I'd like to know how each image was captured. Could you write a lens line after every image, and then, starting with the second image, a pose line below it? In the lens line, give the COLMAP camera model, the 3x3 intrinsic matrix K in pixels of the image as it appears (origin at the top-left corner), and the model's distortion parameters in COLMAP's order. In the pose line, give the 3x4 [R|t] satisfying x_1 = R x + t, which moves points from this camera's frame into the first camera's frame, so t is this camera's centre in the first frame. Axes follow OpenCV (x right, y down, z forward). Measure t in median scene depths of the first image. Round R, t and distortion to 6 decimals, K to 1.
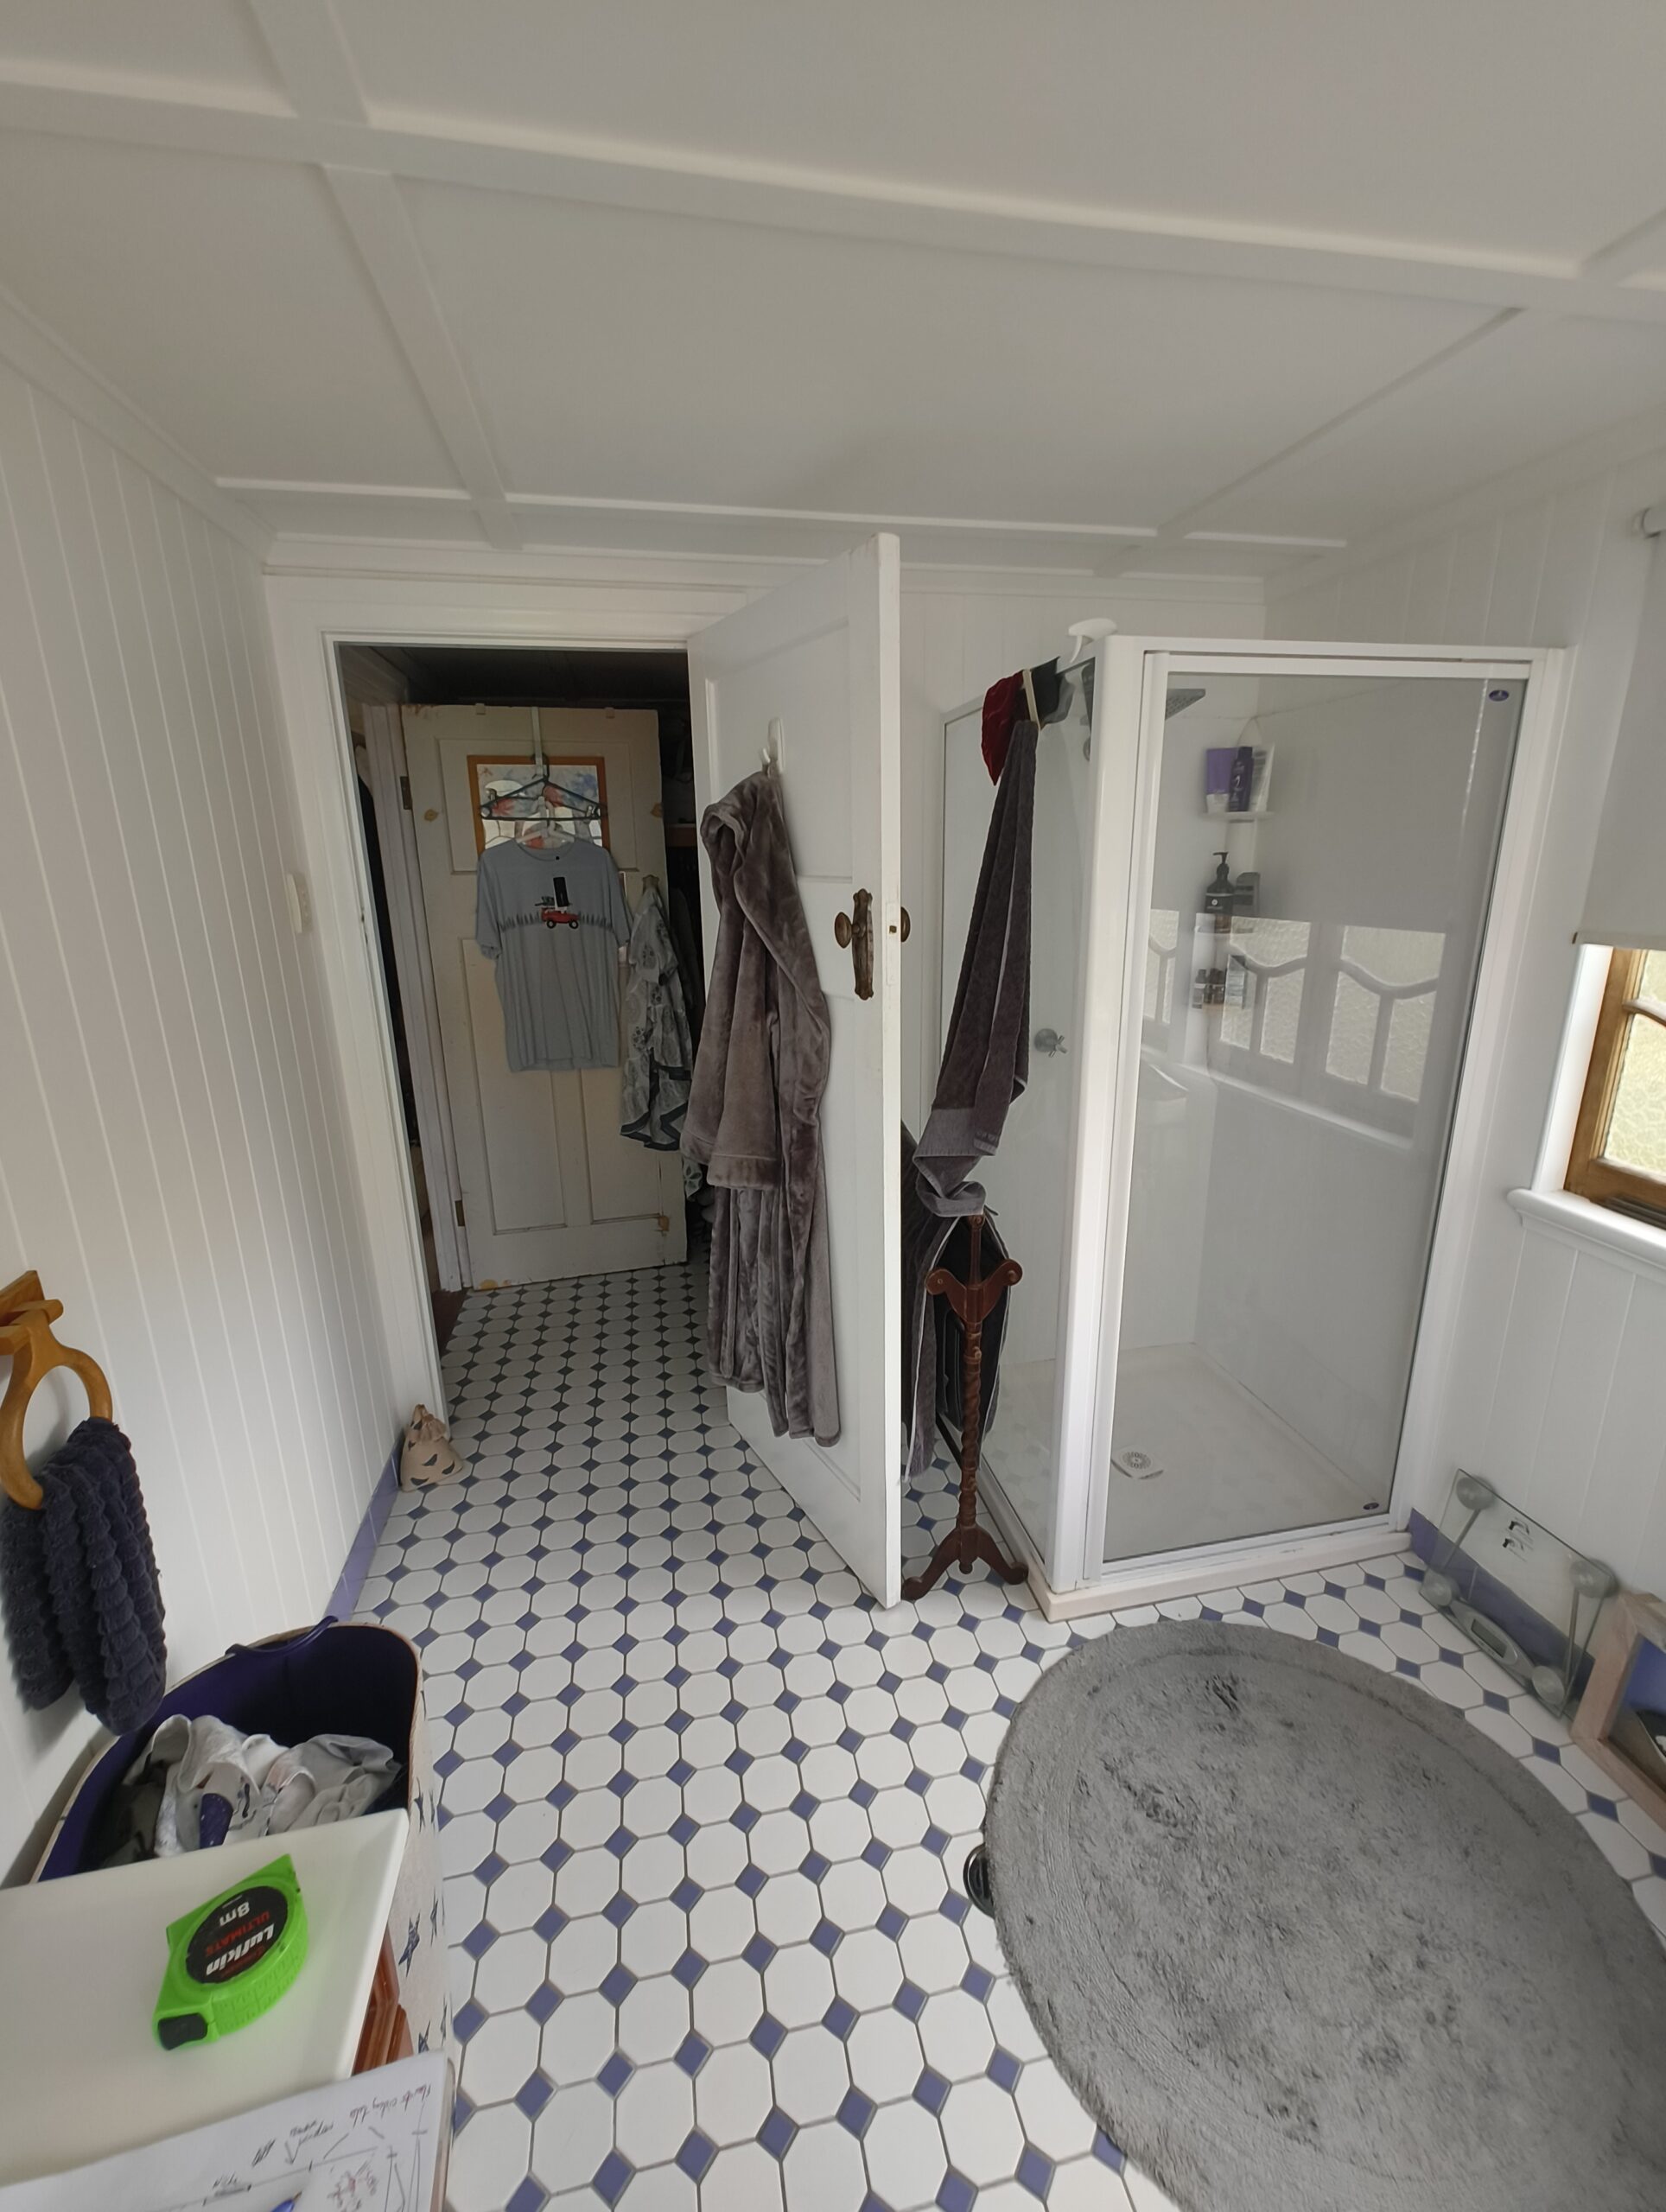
lens RADIAL K [[914.4, 0, 834.0], [0, 914.4, 1102.5], [0, 0, 1]] dist [-0.004107, 0.000935]
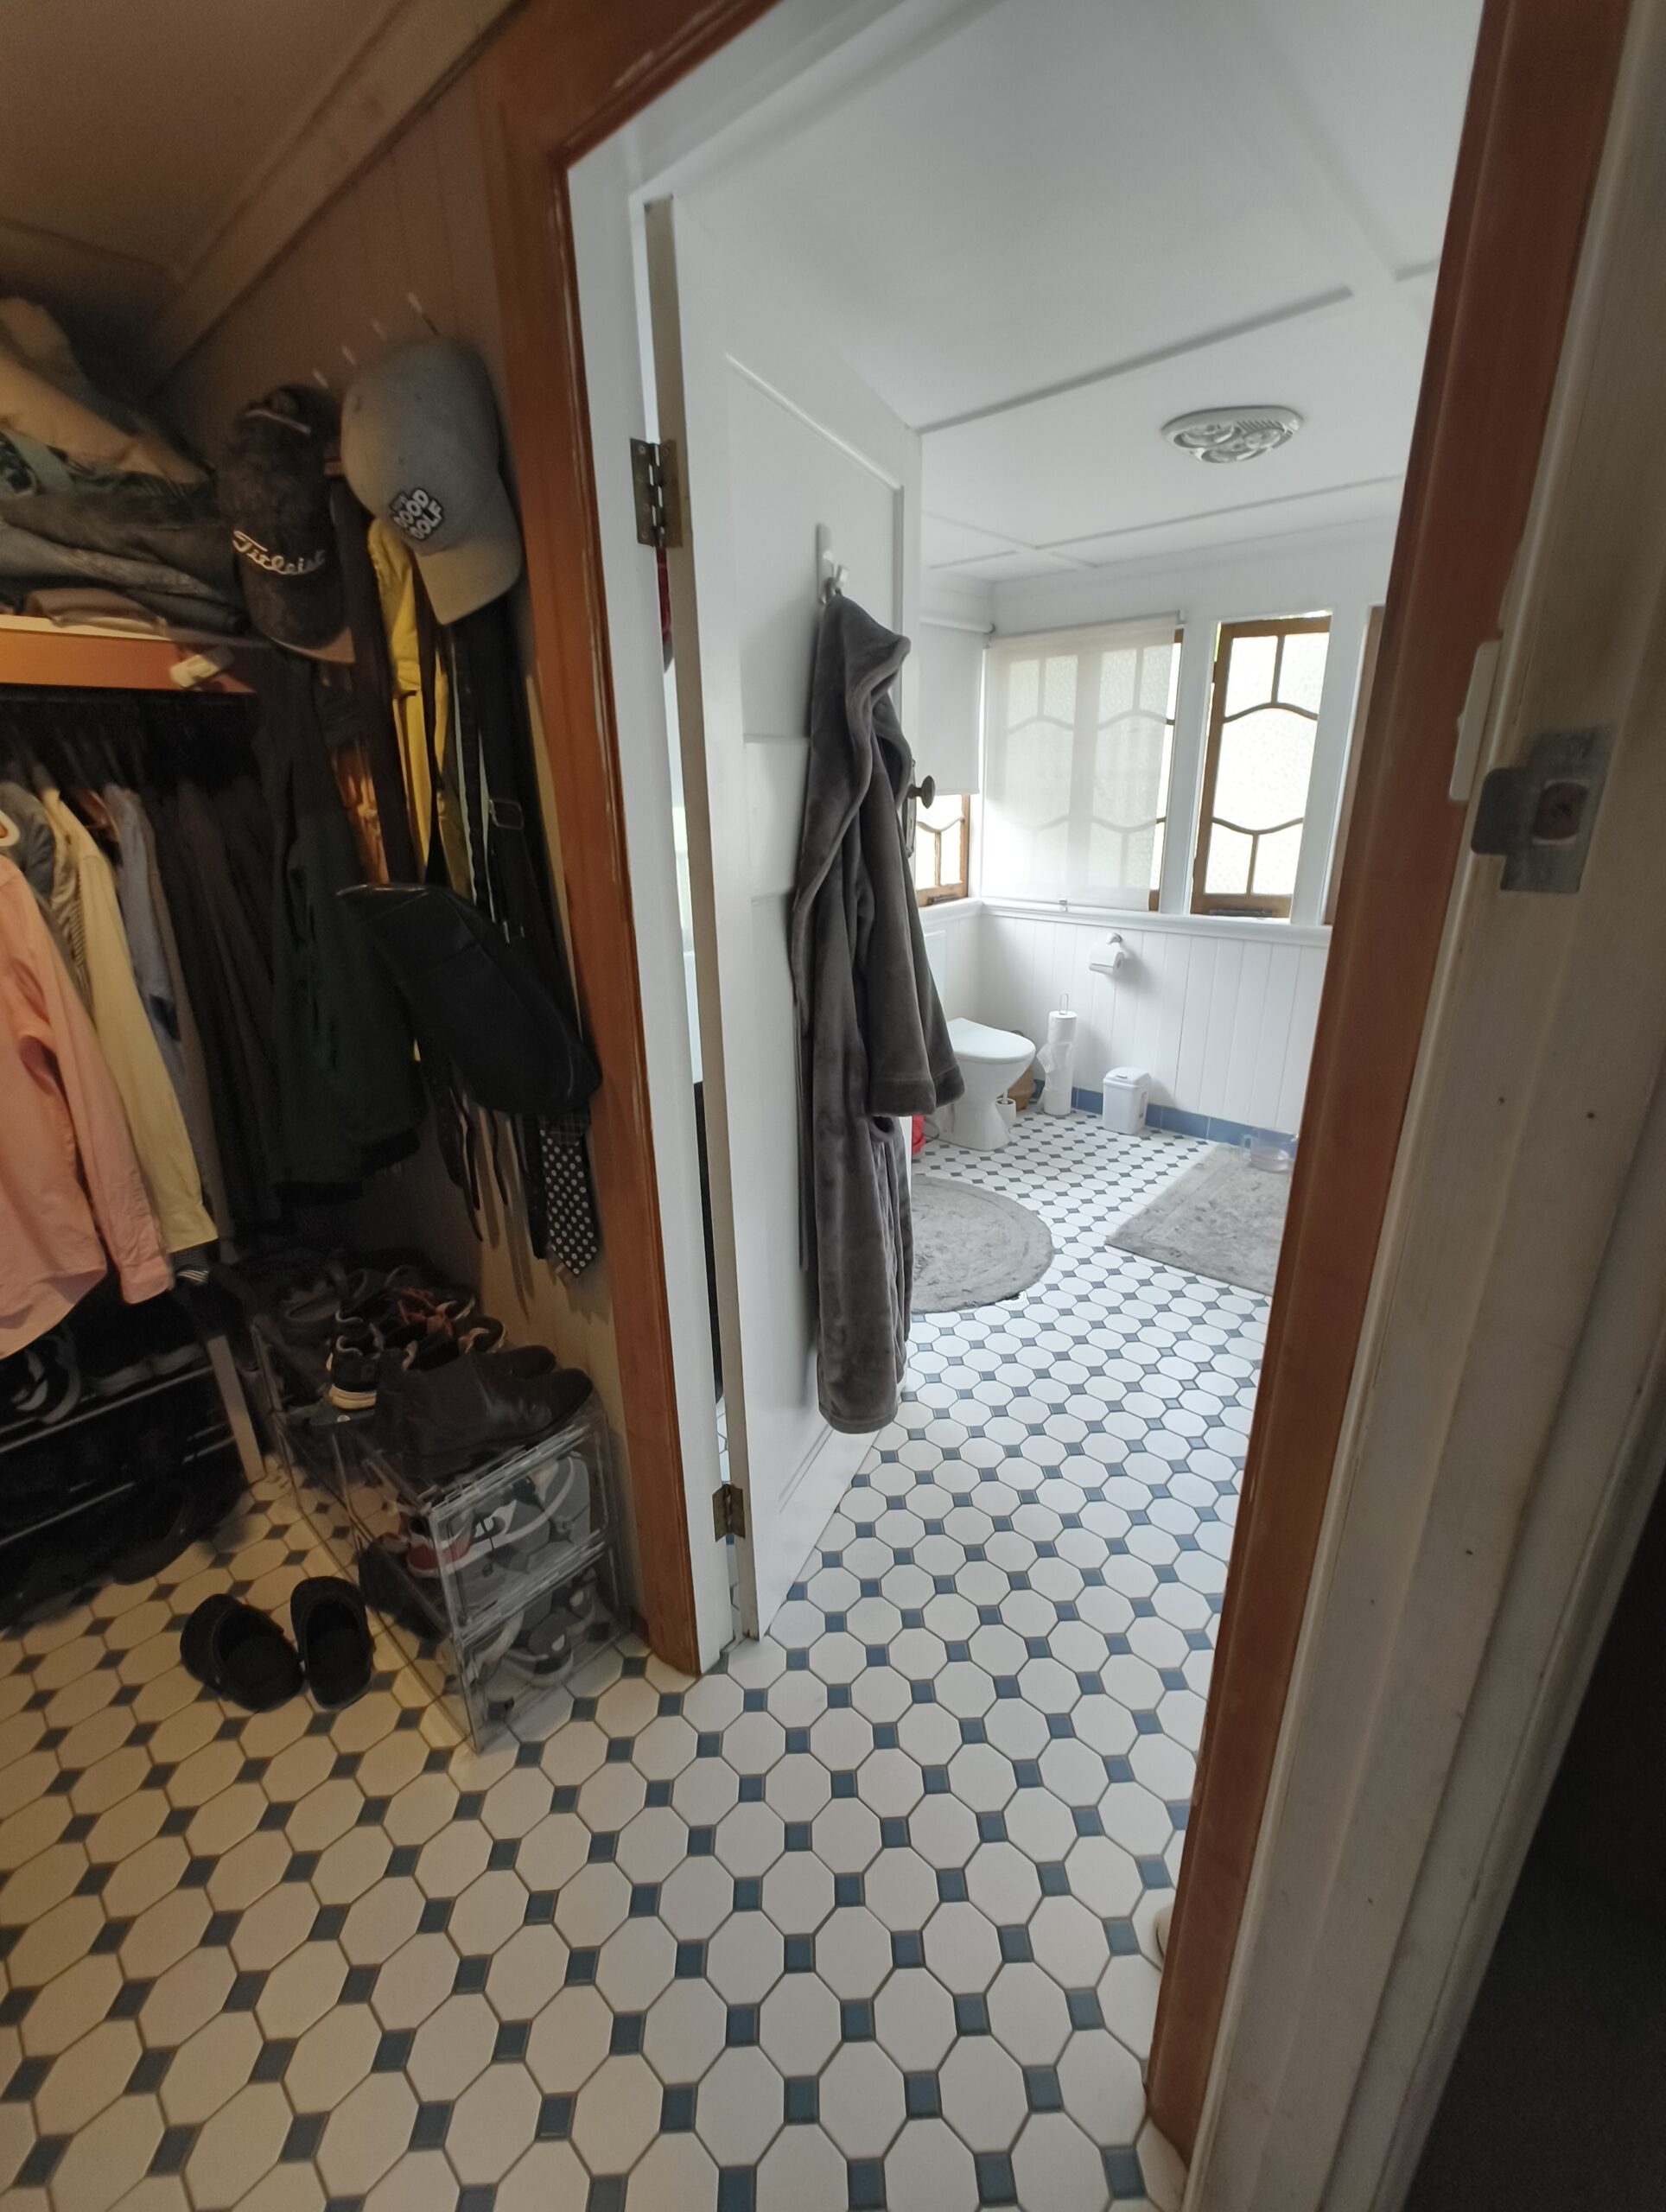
lens RADIAL K [[914.4, 0, 837.1], [0, 914.4, 1104.2], [0, 0, 1]] dist [-0.004107, 0.000935]
pose [[-0.589564, -0.241211, 0.770864, -0.767923], [0.240691, 0.858547, 0.452731, -0.340767], [-0.771027, 0.452454, -0.448111, 1.524716]]
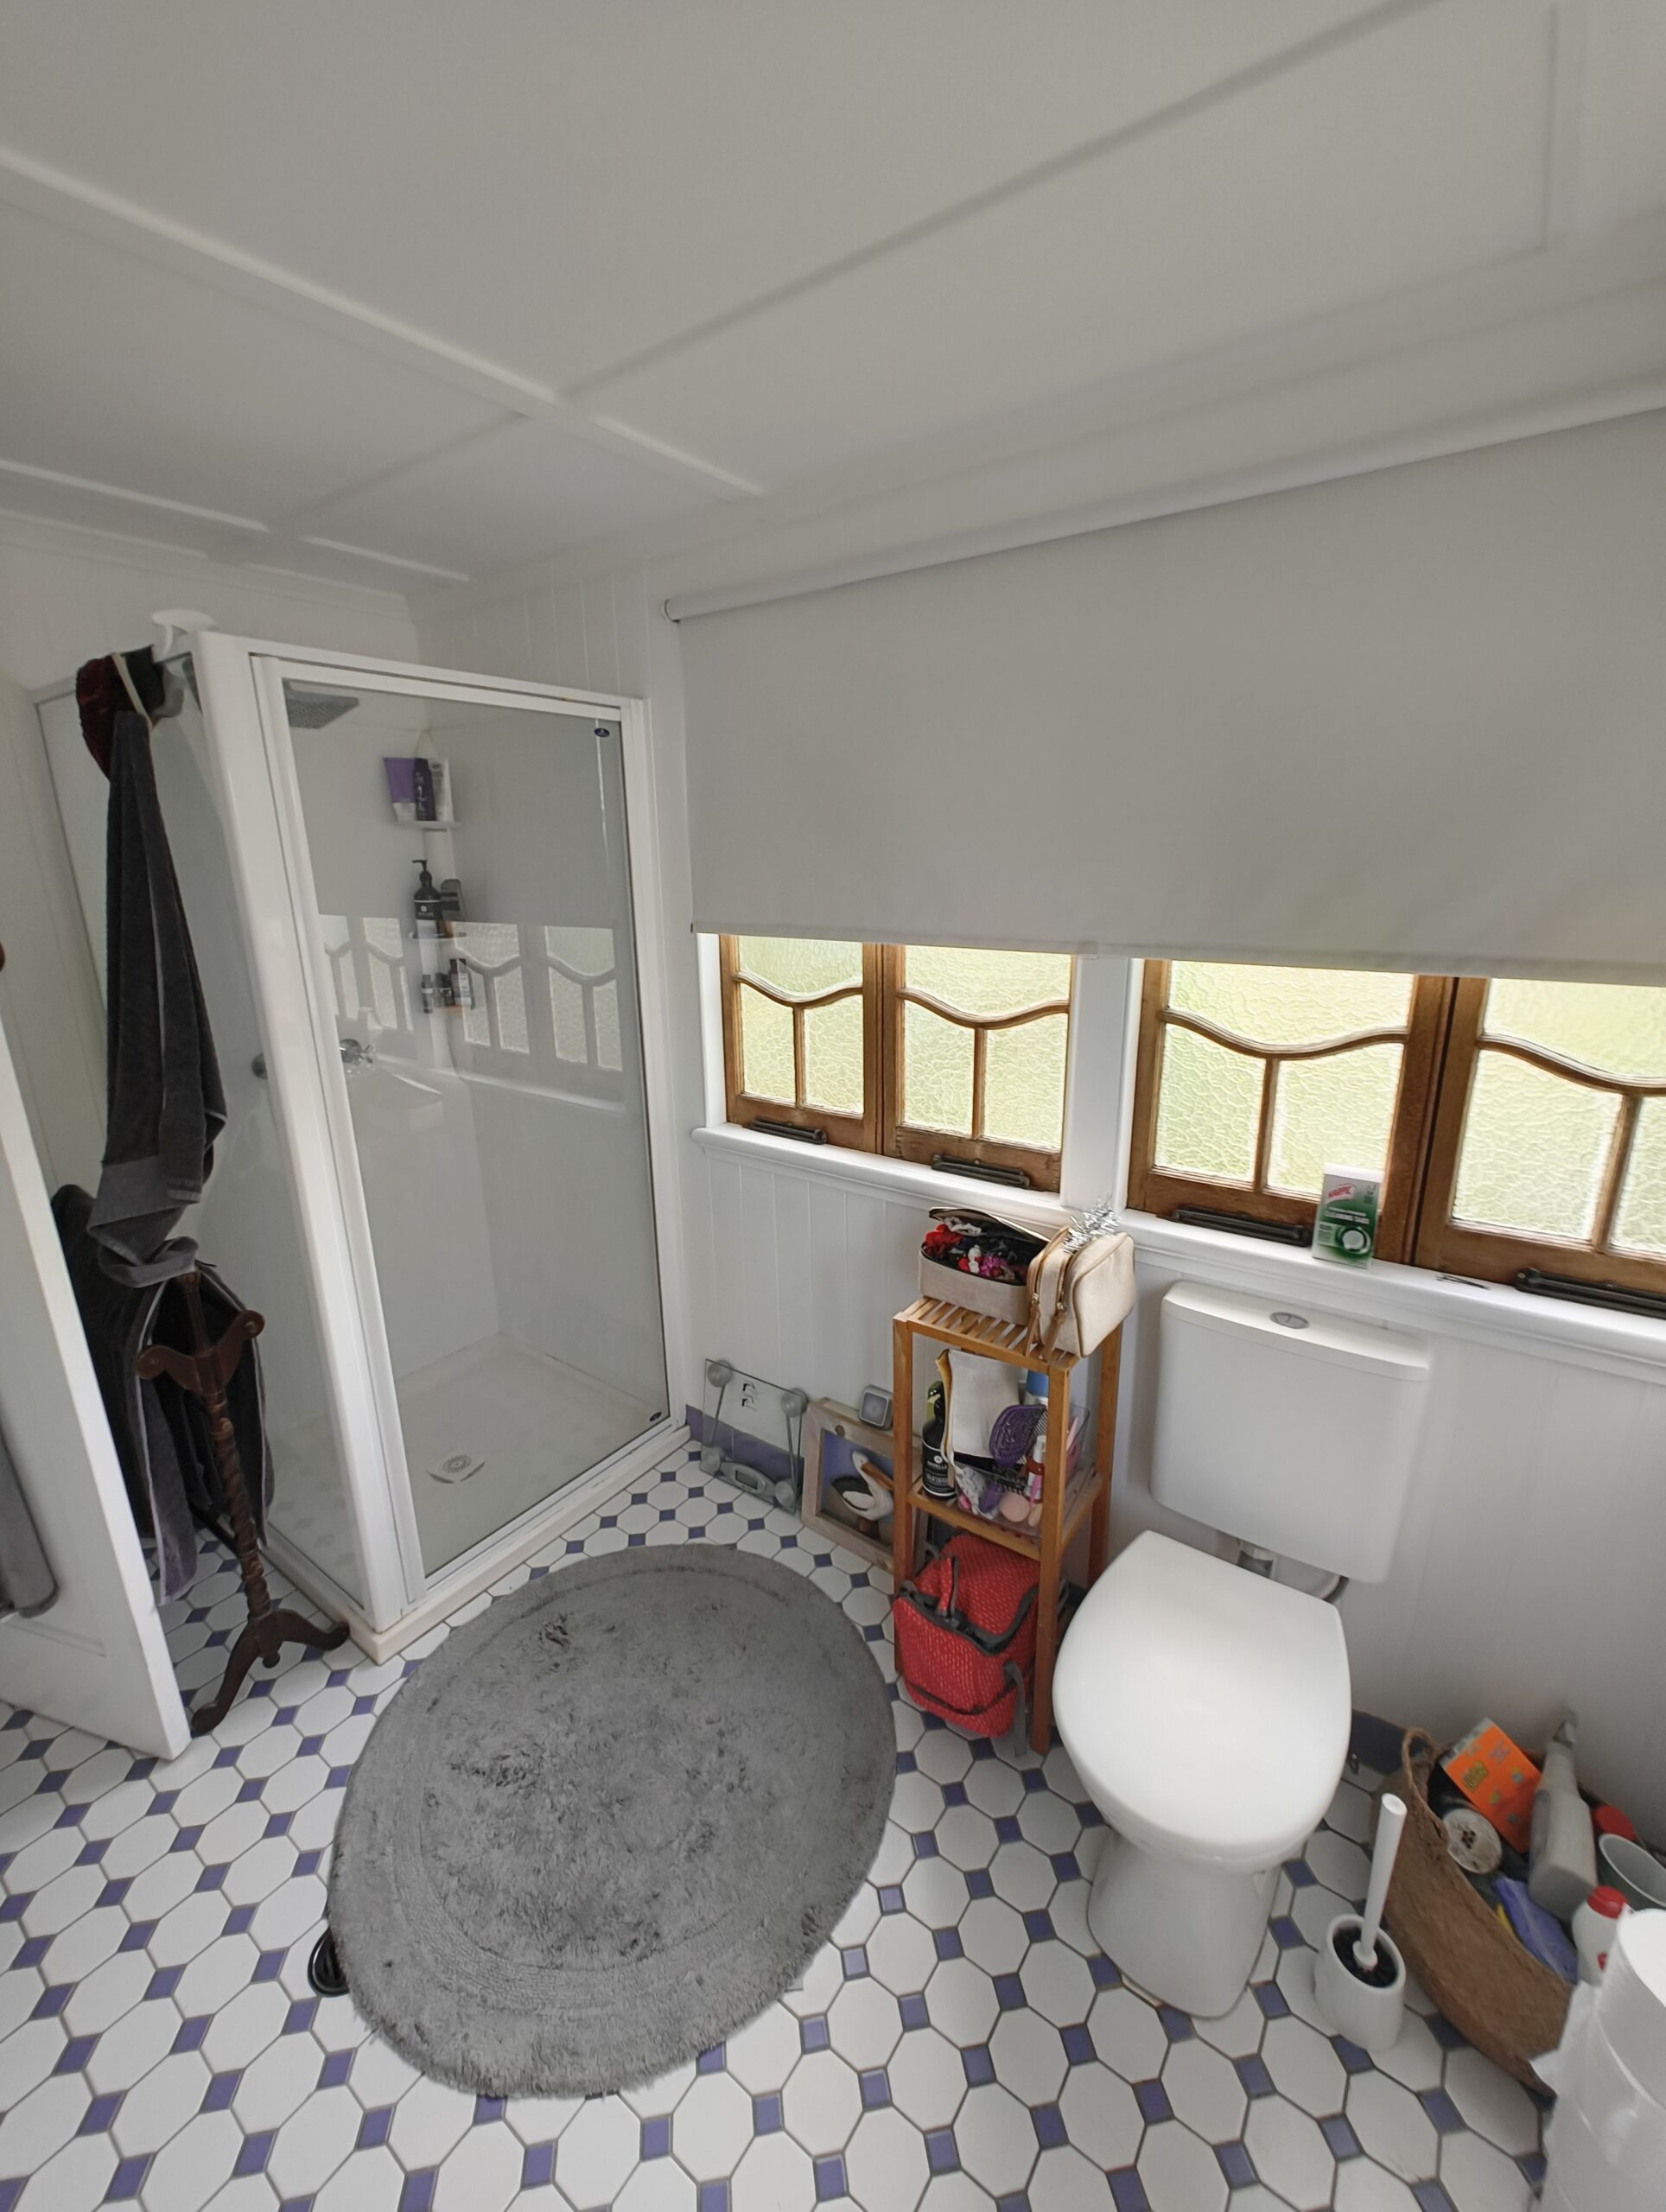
lens RADIAL K [[914.4, 0, 836.1], [0, 914.4, 1104.0], [0, 0, 1]] dist [-0.004107, 0.000935]
pose [[0.739128, -0.171538, 0.651356, 0.069845], [0.173936, 0.982837, 0.061461, 0.016659], [-0.650720, 0.067866, 0.756279, -0.076855]]
